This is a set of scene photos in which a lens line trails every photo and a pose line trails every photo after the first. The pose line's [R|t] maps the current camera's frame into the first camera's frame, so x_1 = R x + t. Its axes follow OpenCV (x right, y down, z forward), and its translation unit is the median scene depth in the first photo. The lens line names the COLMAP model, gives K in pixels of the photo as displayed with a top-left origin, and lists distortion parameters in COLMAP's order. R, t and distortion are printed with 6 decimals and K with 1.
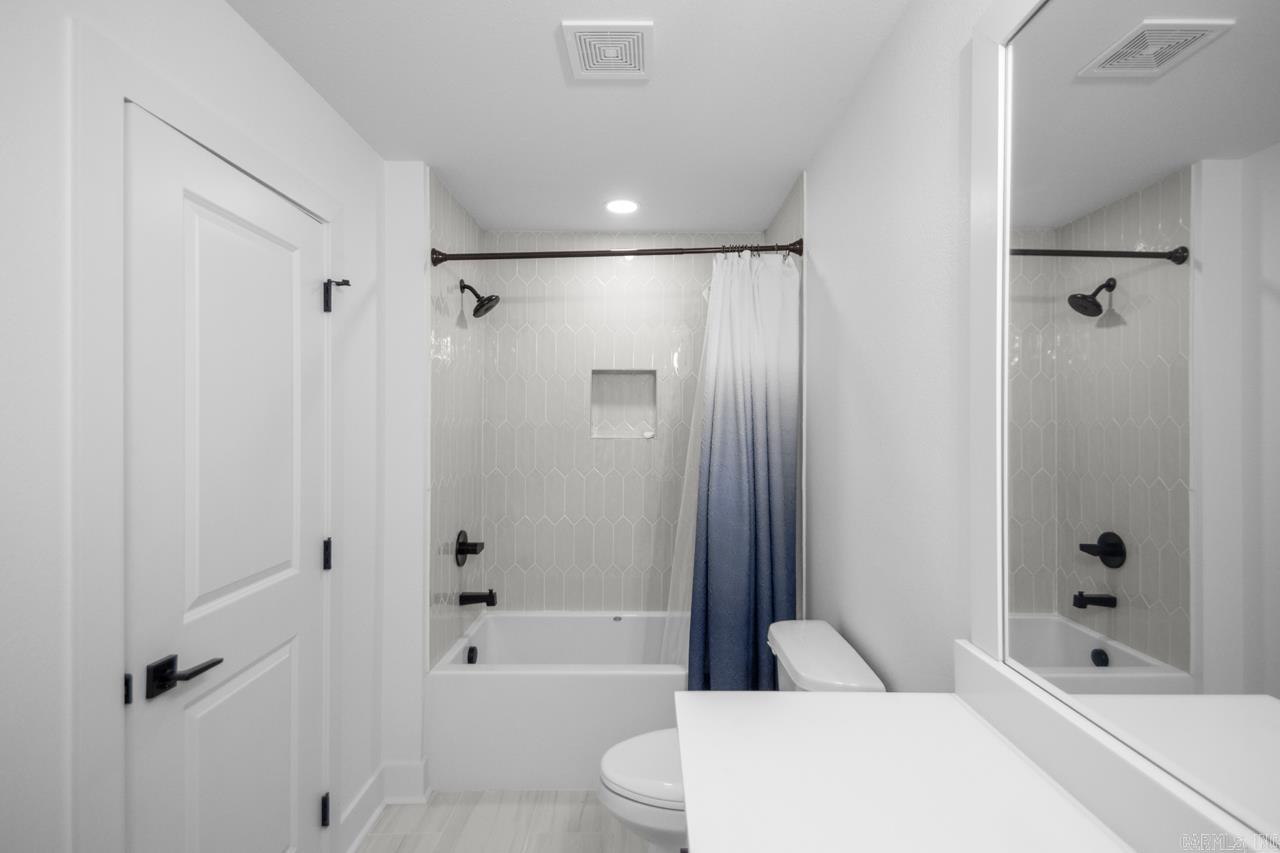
lens RADIAL K [[602.2, 0, 641.5], [0, 602.2, 433.2], [0, 0, 1]] dist [0.032599, -0.015955]
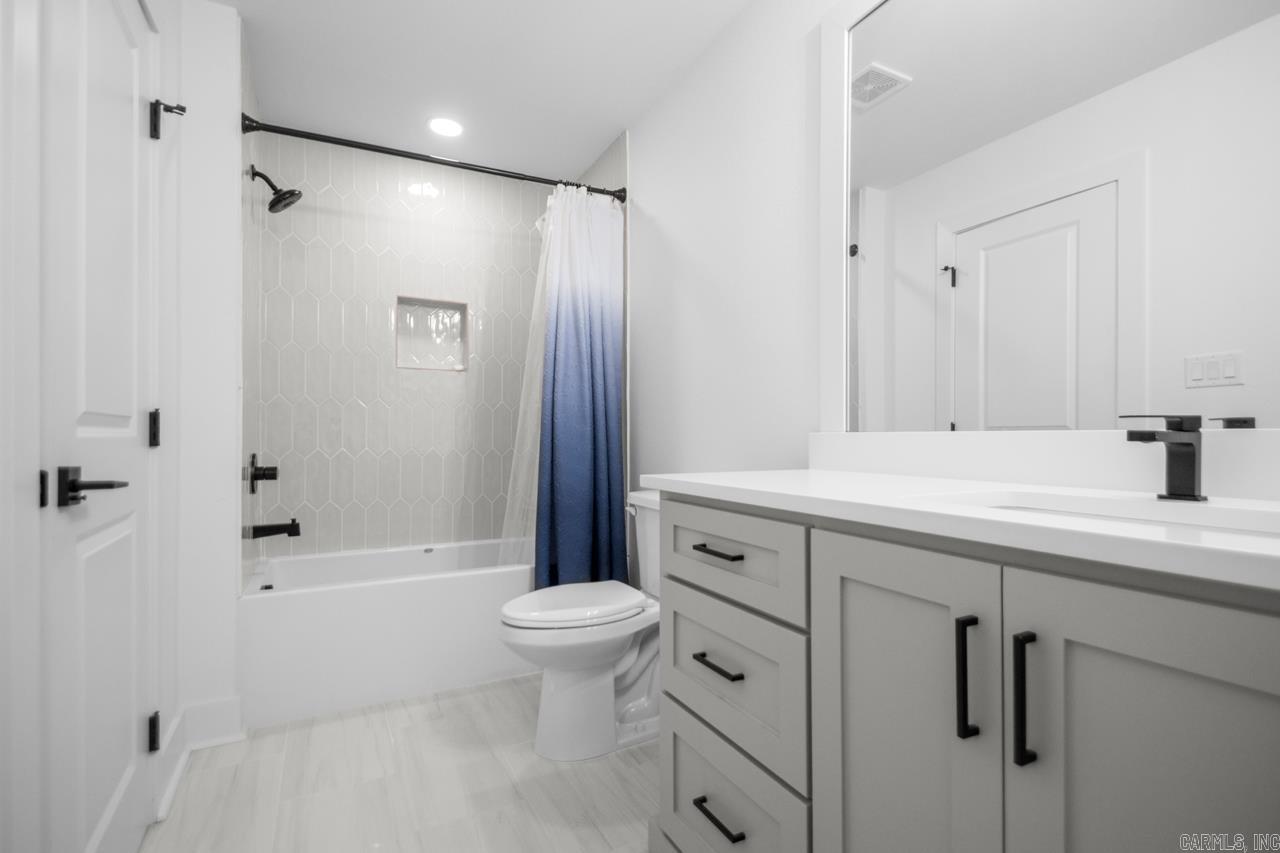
lens RADIAL K [[590.9, 0, 659.0], [0, 590.9, 435.3], [0, 0, 1]] dist [0.044932, -0.022741]
pose [[0.879176, -0.002792, 0.476489, -0.237152], [0.003785, 0.999992, -0.001124, 0.167105], [-0.476482, 0.002791, 0.879180, -0.049800]]
